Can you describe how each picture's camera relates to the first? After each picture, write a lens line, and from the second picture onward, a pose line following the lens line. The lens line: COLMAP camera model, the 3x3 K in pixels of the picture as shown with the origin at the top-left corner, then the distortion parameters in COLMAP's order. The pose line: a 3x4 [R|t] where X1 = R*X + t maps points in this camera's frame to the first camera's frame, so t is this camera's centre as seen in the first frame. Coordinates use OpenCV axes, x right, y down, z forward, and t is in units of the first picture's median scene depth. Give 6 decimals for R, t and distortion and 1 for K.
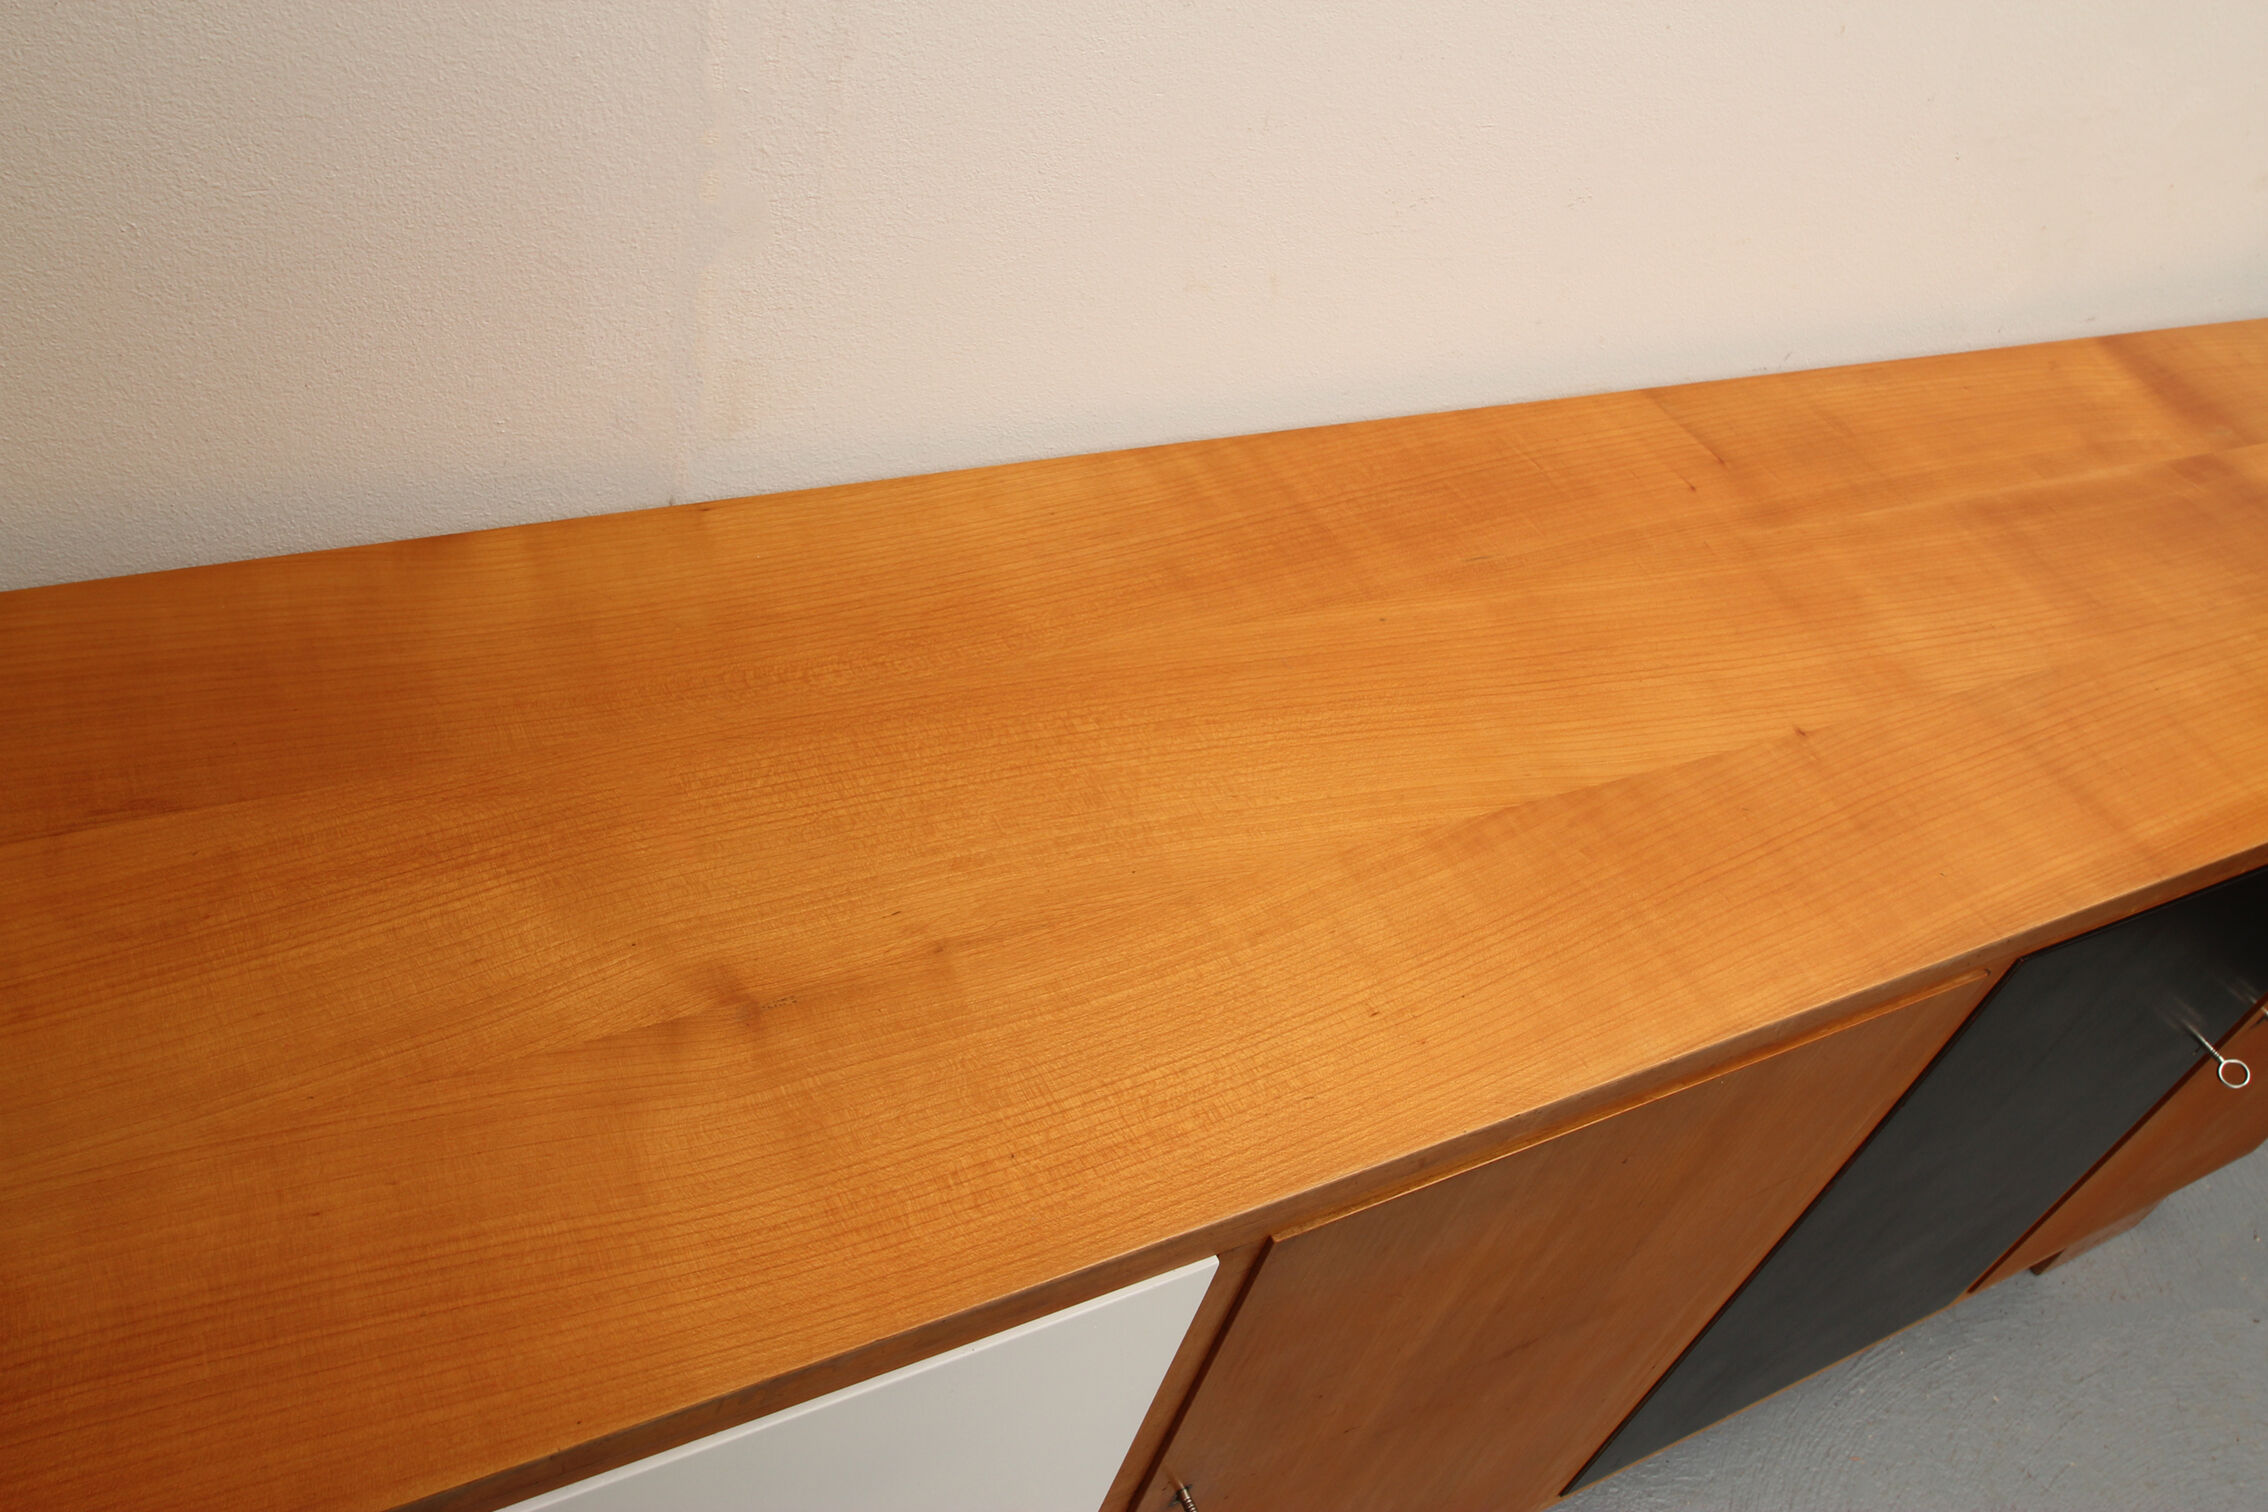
lens RADIAL K [[1895.9, 0, 1126.1], [0, 1895.9, 729.5], [0, 0, 1]] dist [-0.043930, 0.000670]
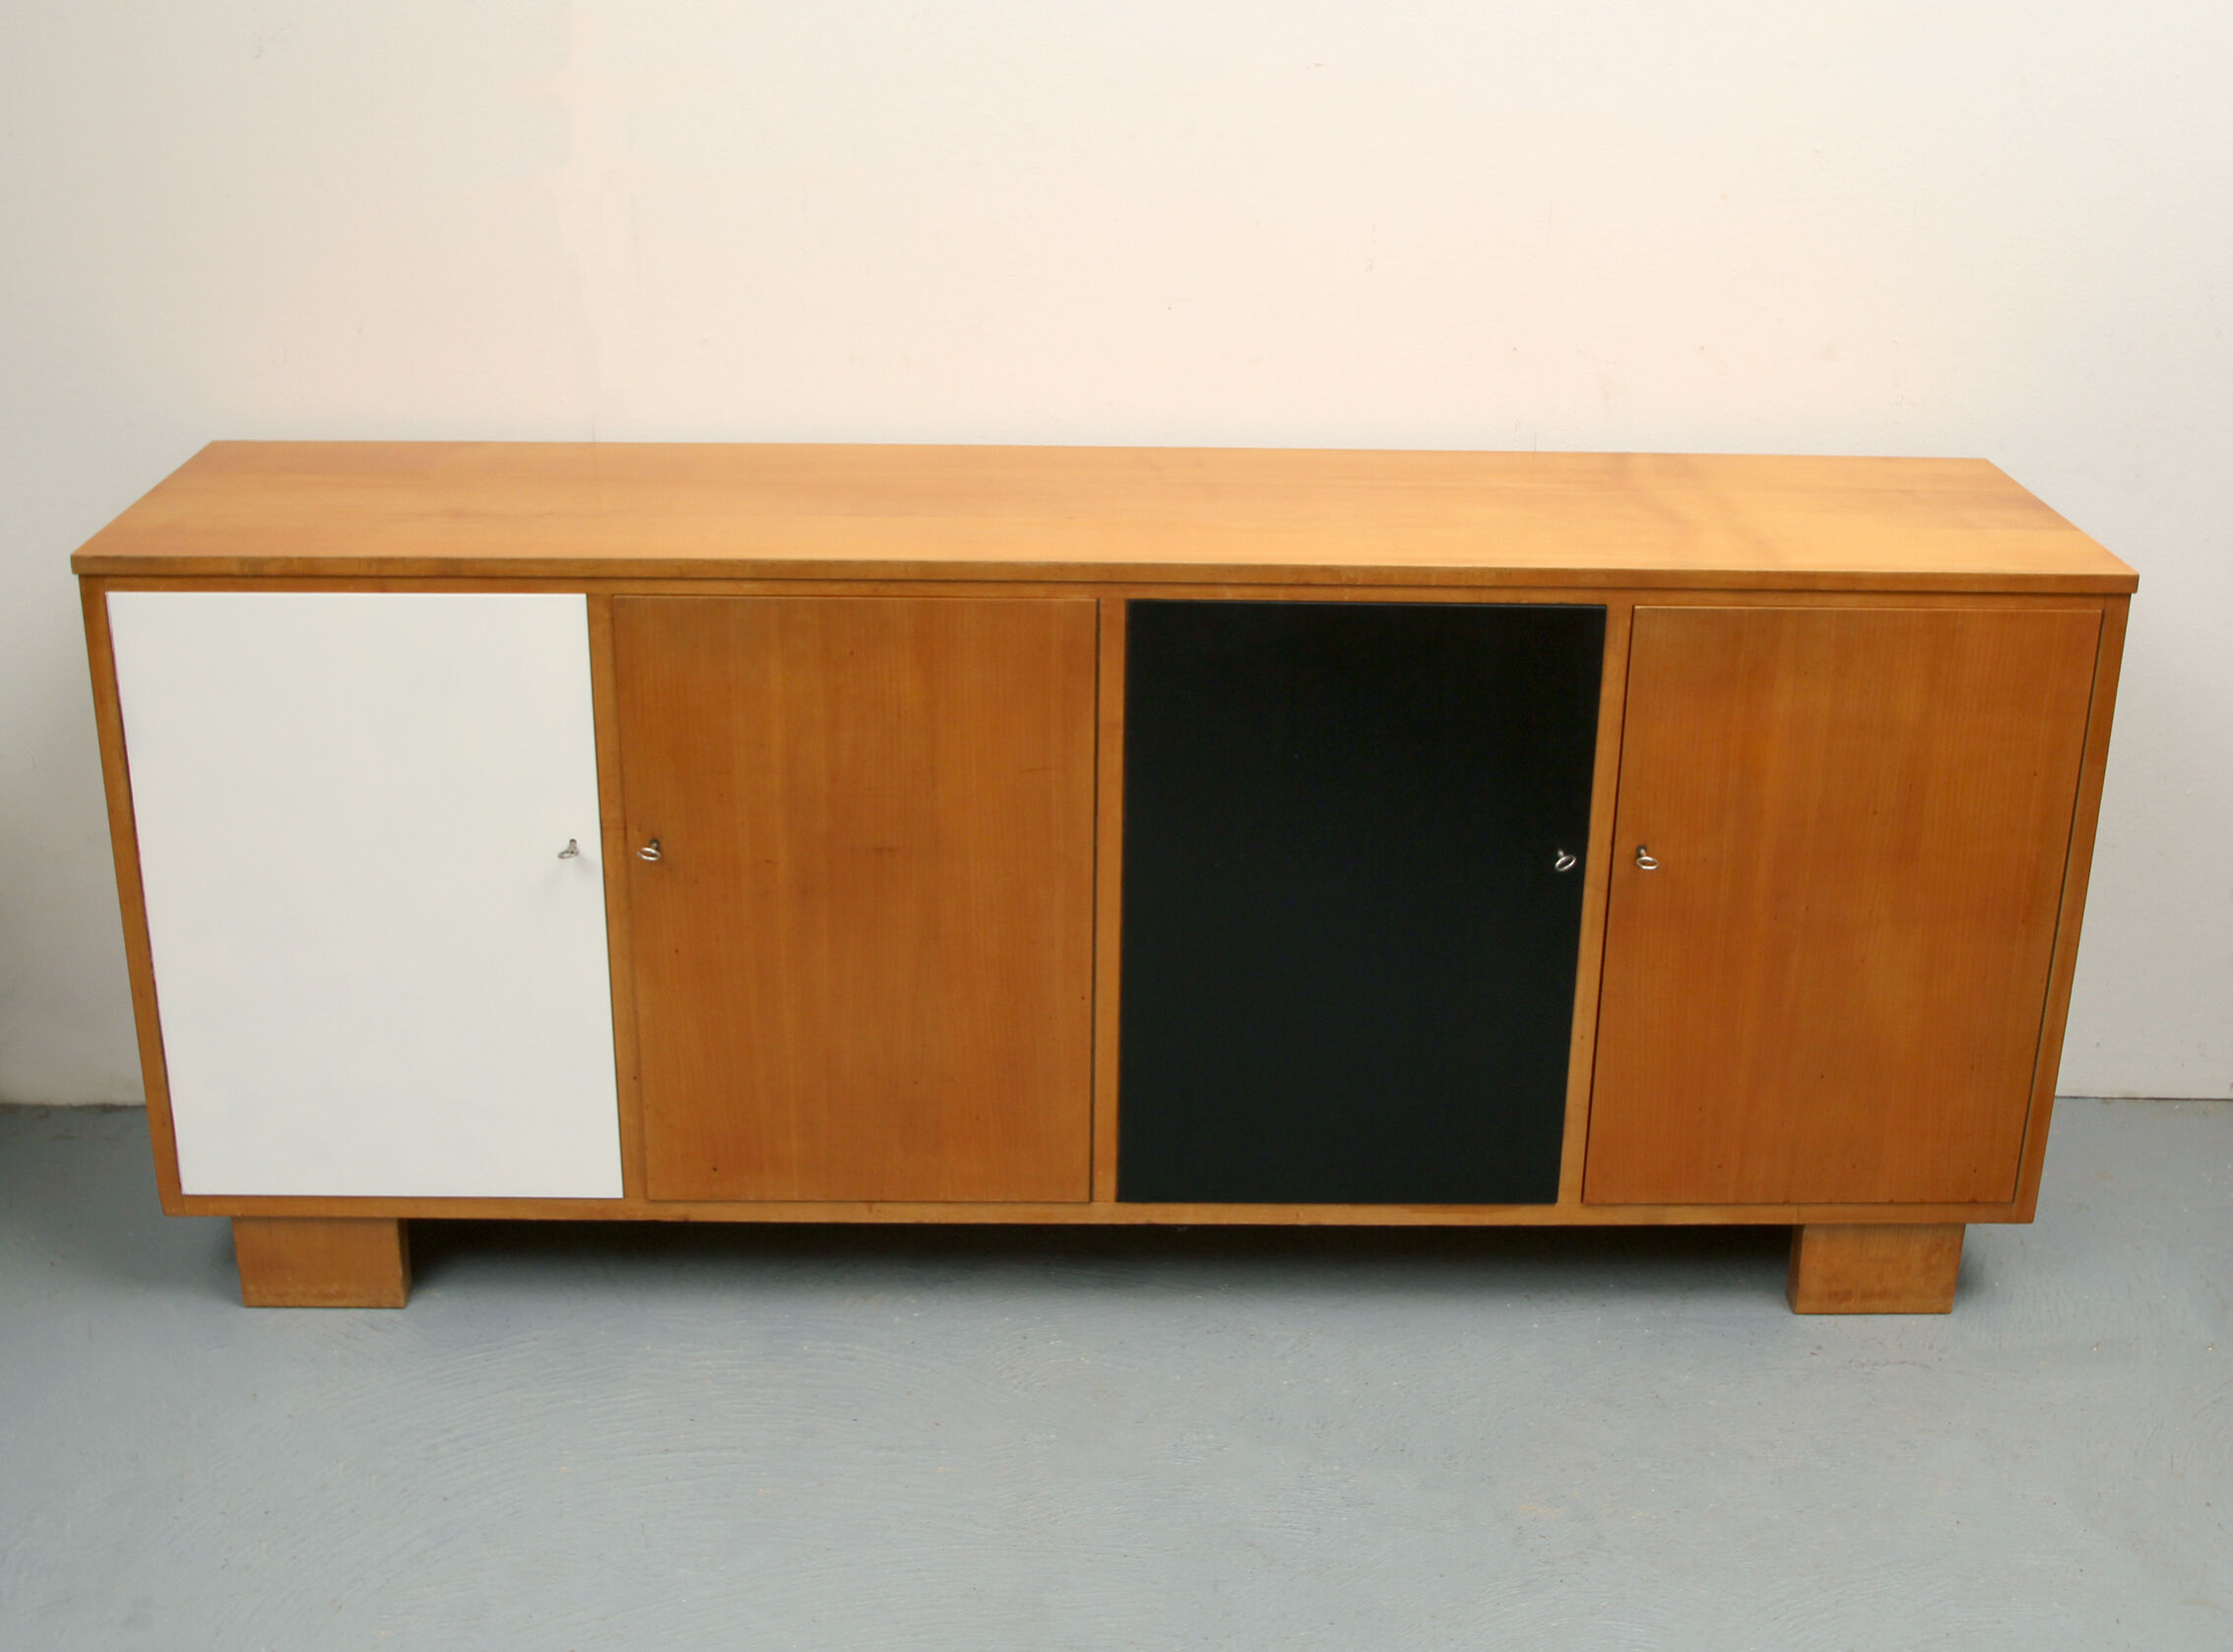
lens RADIAL K [[2642.2, 0, 1116.5], [0, 2642.2, 826.0], [0, 0, 1]] dist [-0.074249, 0.025159]
pose [[0.872833, -0.037417, -0.486582, 1.609962], [-0.171156, 0.910255, -0.377016, 1.211957], [0.457021, 0.412354, 0.788097, -0.851065]]
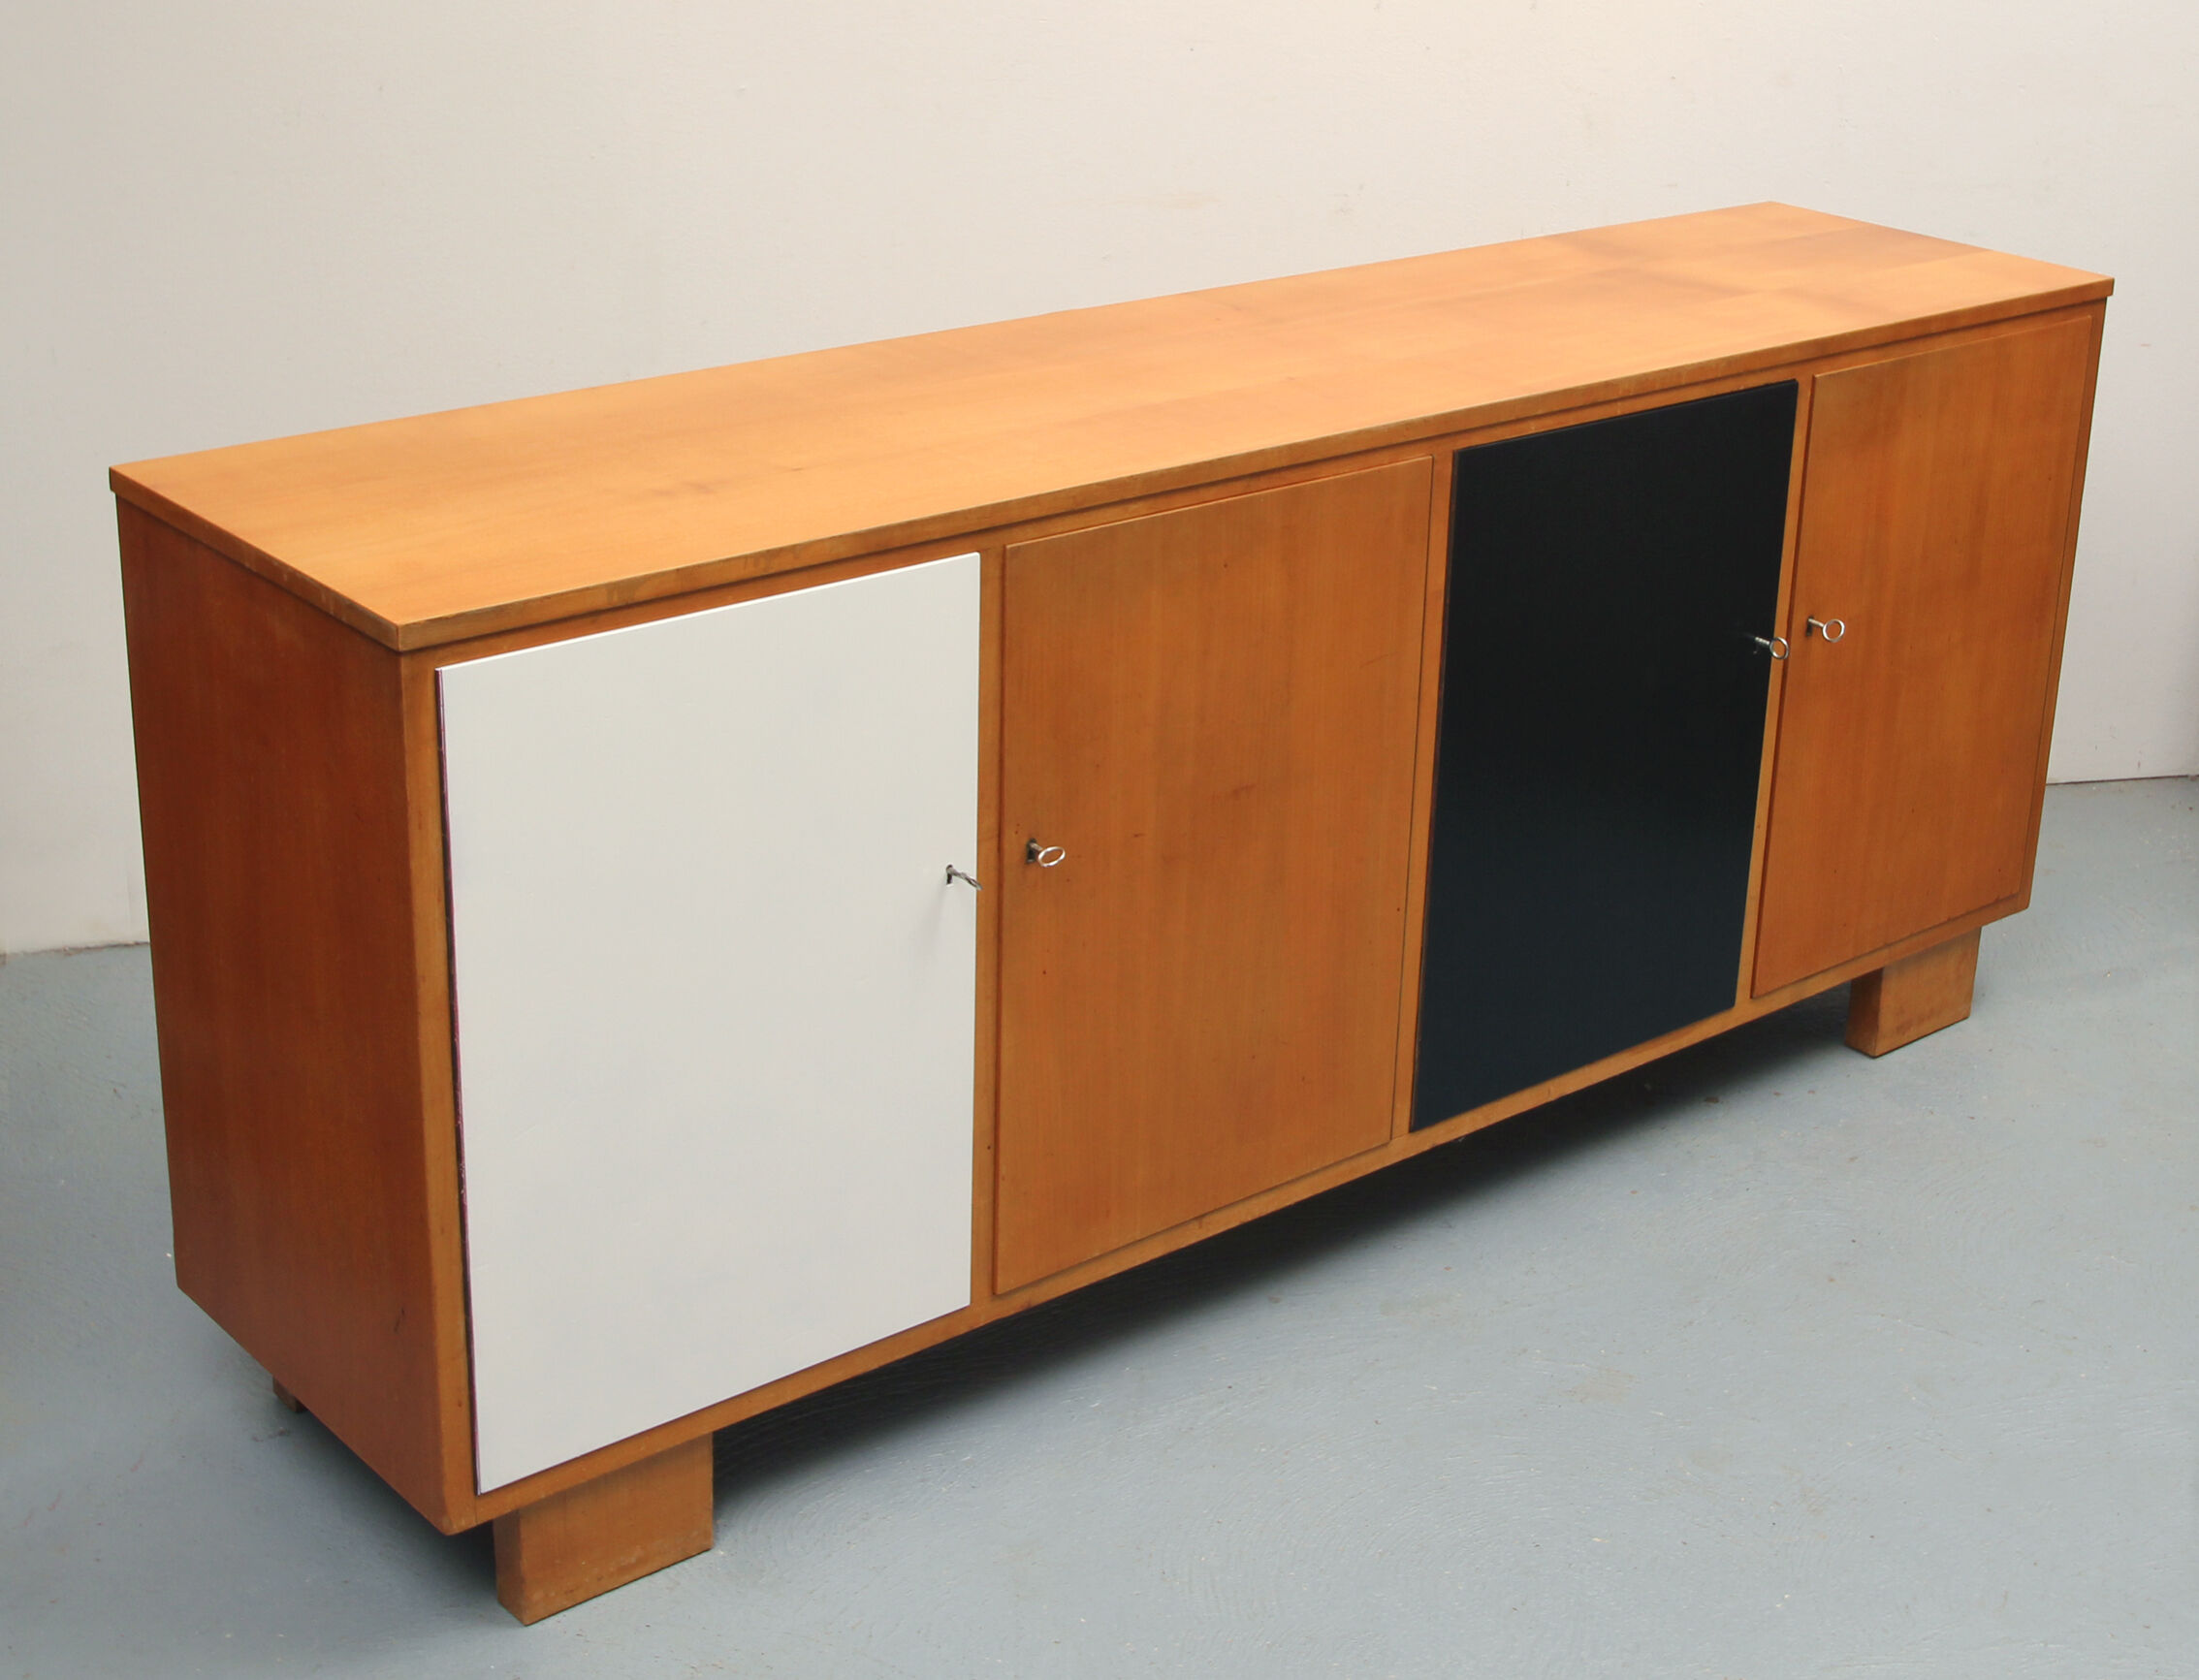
lens RADIAL K [[3251.2, 0, 1151.0], [0, 3251.2, 711.8], [0, 0, 1]] dist [-0.072833, -0.043351]
pose [[0.957722, -0.256720, 0.129862, -0.180418], [0.286405, 0.893484, -0.345918, 1.156037], [-0.027225, 0.368486, 0.929235, -1.422709]]
